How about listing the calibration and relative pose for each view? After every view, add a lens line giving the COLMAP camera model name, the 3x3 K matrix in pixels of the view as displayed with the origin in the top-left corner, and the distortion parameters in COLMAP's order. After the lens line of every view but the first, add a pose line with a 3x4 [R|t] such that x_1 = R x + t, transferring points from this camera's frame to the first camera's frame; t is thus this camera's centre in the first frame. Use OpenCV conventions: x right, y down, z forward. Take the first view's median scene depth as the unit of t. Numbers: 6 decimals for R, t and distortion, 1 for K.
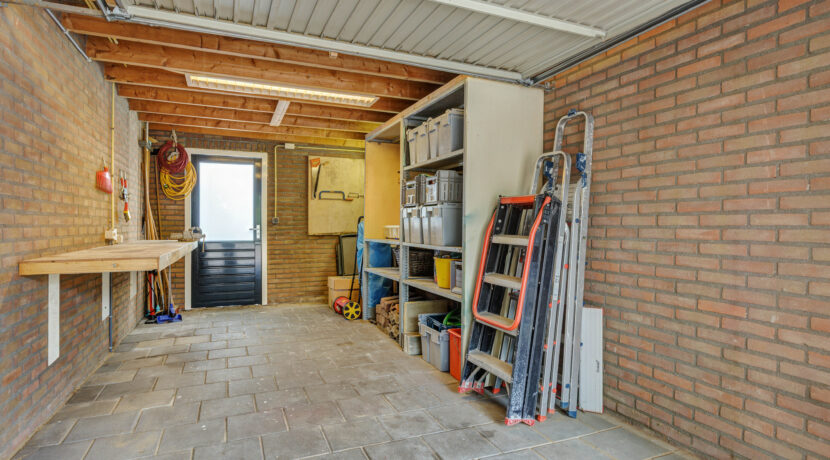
lens RADIAL K [[451.6, 0, 415.2], [0, 451.6, 229.1], [0, 0, 1]] dist [-0.000704, -0.000120]
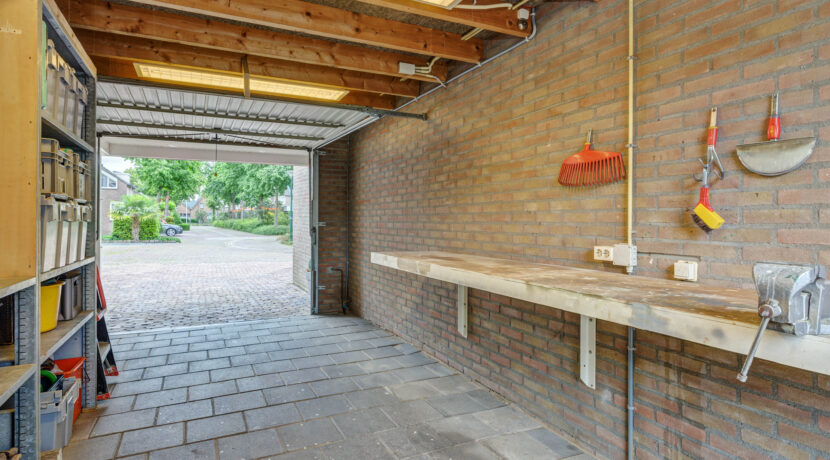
lens RADIAL K [[451.6, 0, 415.6], [0, 451.6, 226.0], [0, 0, 1]] dist [-0.000704, -0.000120]
pose [[-0.998070, -0.009936, -0.061302, -0.627913], [-0.010962, 0.999805, 0.016417, -0.047064], [0.061127, 0.017057, -0.997984, 2.480351]]
